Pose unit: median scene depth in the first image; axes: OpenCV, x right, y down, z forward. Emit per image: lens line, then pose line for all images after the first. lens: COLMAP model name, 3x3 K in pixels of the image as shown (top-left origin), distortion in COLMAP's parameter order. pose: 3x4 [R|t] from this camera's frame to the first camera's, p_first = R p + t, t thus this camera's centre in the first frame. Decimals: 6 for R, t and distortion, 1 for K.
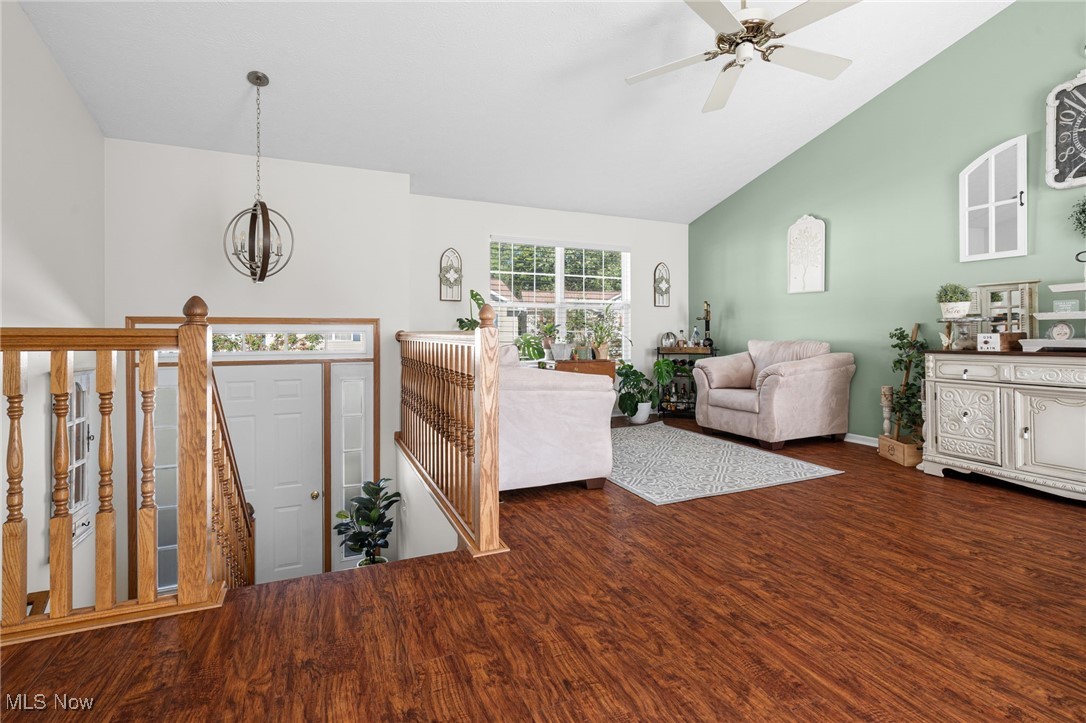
lens RADIAL K [[503.1, 0, 558.4], [0, 503.1, 333.3], [0, 0, 1]] dist [0.002535, 0.000116]
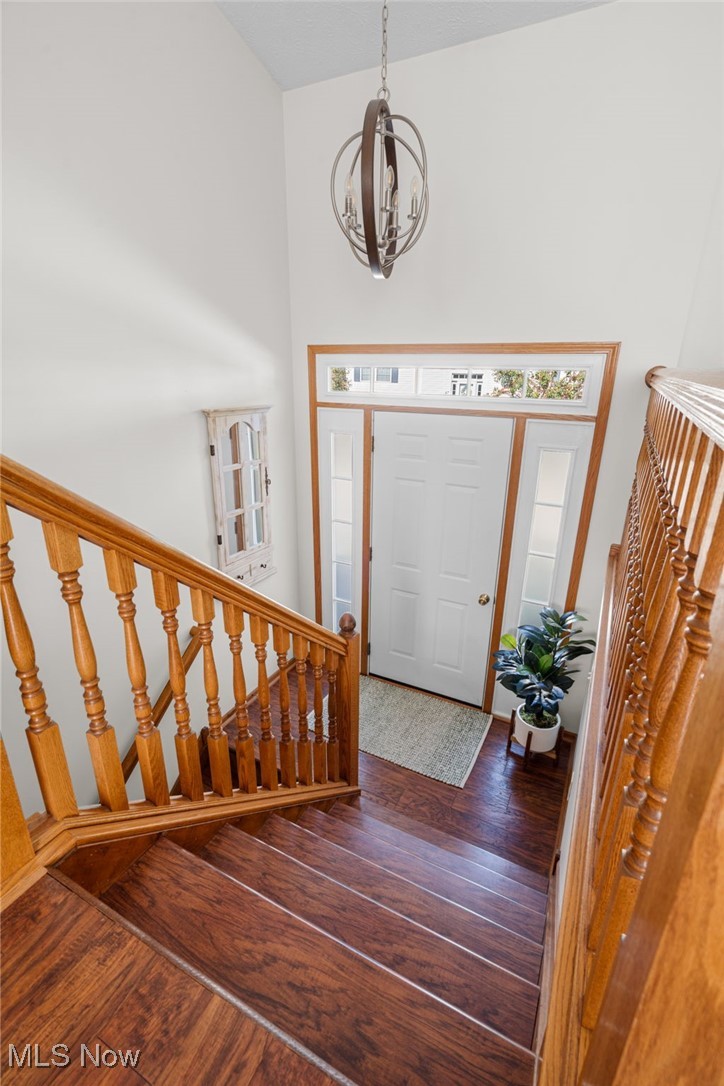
lens RADIAL K [[503.1, 0, 355.4], [0, 503.1, 544.8], [0, 0, 1]] dist [0.002535, 0.000116]
pose [[0.612292, 0.276349, -0.740763, -0.070419], [-0.013797, 0.940518, 0.339465, -0.004311], [0.790512, -0.197631, 0.579684, 0.434244]]
